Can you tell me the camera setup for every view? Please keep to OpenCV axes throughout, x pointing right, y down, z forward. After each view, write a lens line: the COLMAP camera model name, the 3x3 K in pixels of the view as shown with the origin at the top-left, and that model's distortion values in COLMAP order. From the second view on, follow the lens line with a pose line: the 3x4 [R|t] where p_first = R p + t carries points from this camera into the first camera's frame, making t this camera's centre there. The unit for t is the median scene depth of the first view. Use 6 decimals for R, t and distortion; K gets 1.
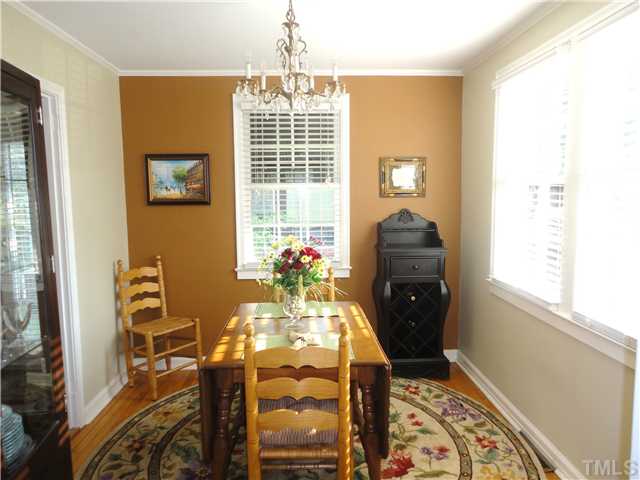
lens RADIAL K [[464.8, 0, 320.0], [0, 464.8, 240.0], [0, 0, 1]] dist [-0.004852, 0.001738]
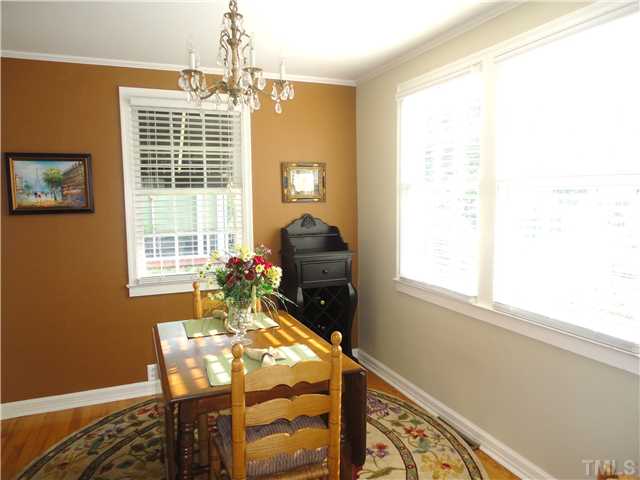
lens RADIAL K [[464.8, 0, 320.0], [0, 464.8, 240.0], [0, 0, 1]] dist [-0.004852, 0.001738]
pose [[0.940801, -0.035773, 0.337066, -0.148181], [0.040471, 0.999157, -0.006918, -0.003215], [-0.336534, 0.020150, 0.941456, 0.053318]]
